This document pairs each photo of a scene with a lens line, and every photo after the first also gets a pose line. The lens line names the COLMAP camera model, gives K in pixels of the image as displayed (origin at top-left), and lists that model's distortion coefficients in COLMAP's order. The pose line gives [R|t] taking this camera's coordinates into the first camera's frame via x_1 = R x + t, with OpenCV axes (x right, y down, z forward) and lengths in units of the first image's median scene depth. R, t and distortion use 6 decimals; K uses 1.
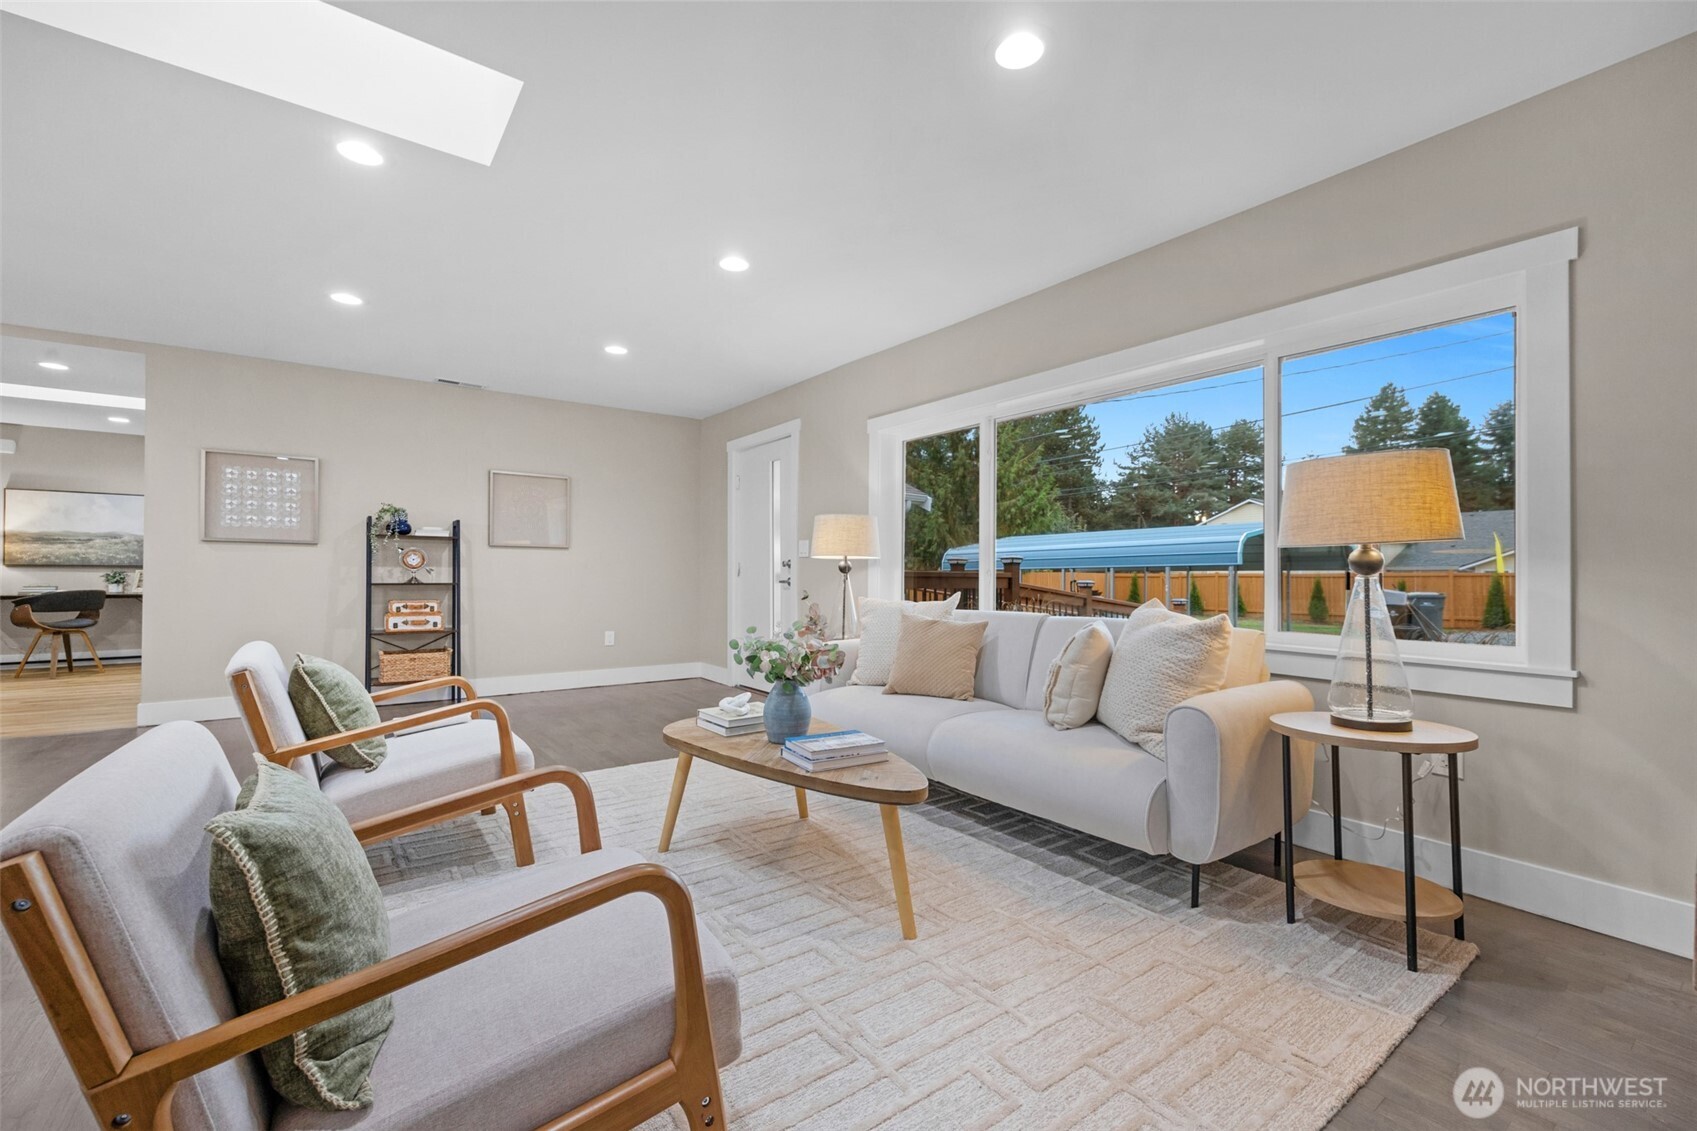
lens RADIAL K [[687.0, 0, 852.7], [0, 687.0, 565.0], [0, 0, 1]] dist [0.002372, -0.001534]
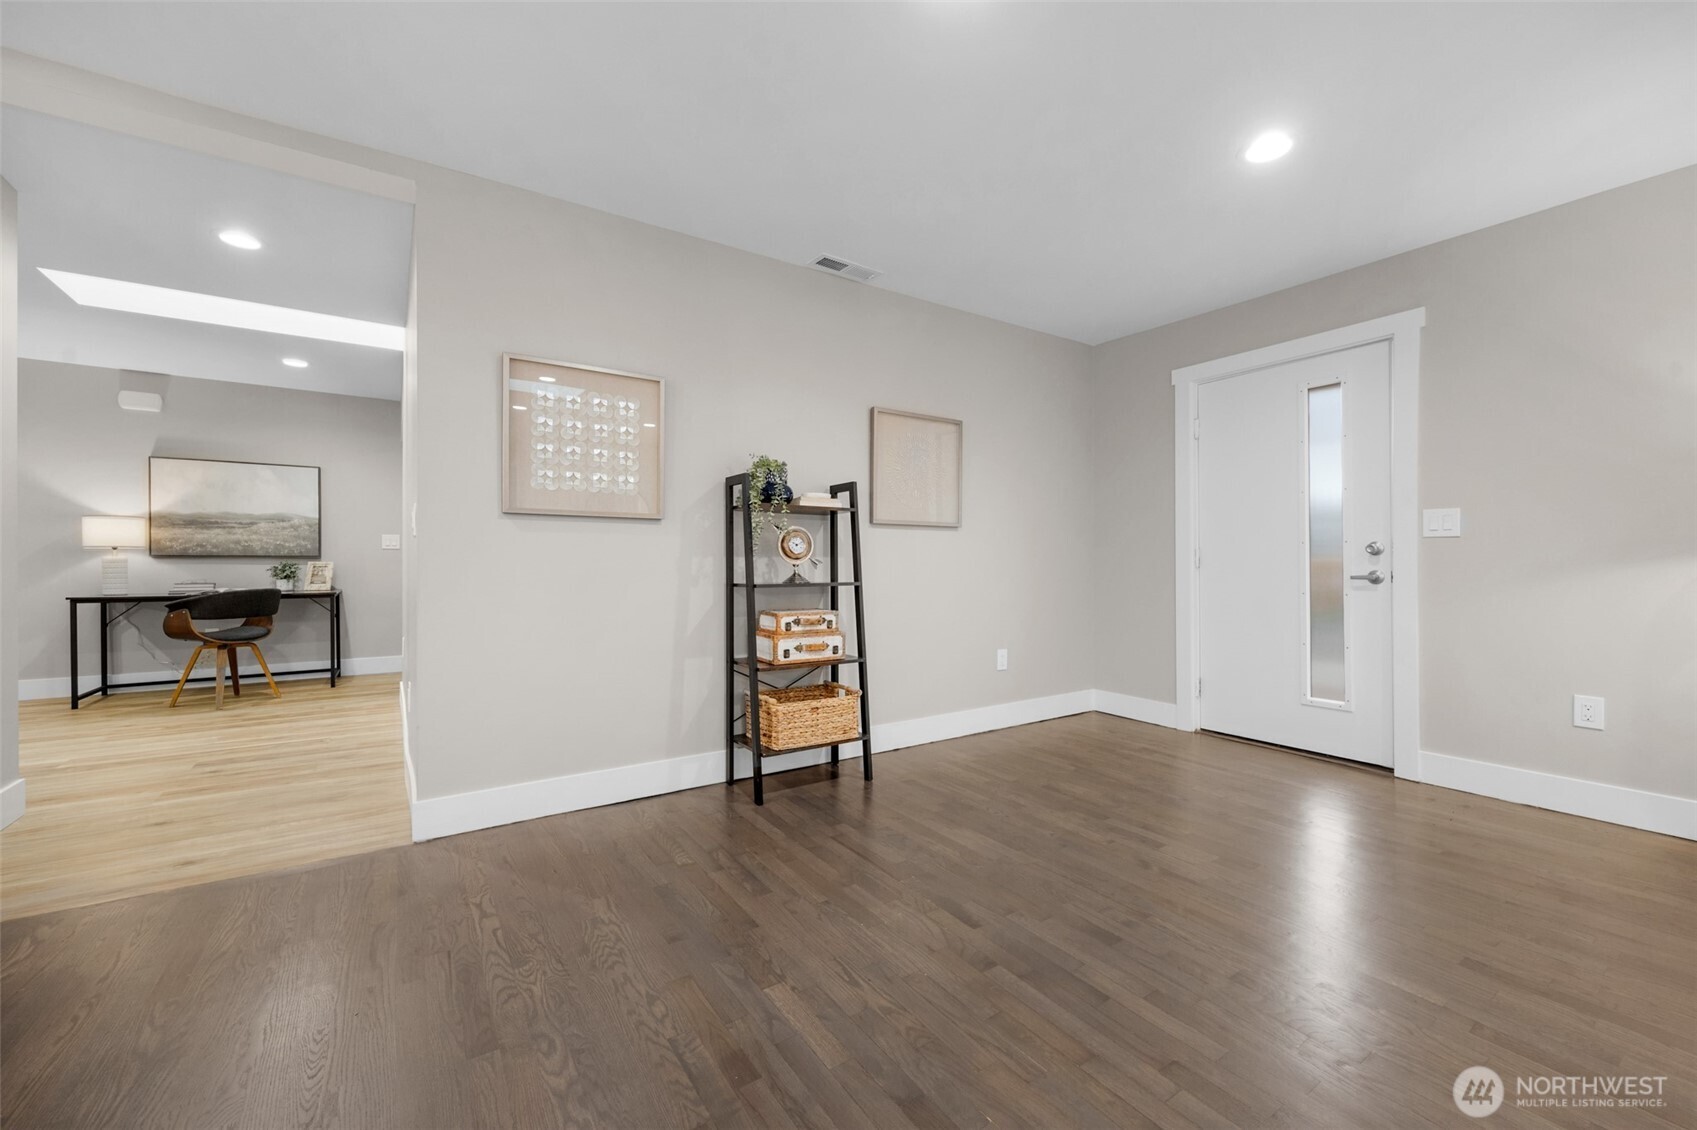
lens RADIAL K [[639.1, 0, 861.7], [0, 639.1, 563.0], [0, 0, 1]] dist [0.000642, 0.000589]
pose [[0.999305, -0.003874, -0.037063, -0.534172], [0.004531, 0.999834, 0.017665, -0.001494], [0.036989, -0.017820, 0.999157, 0.404903]]
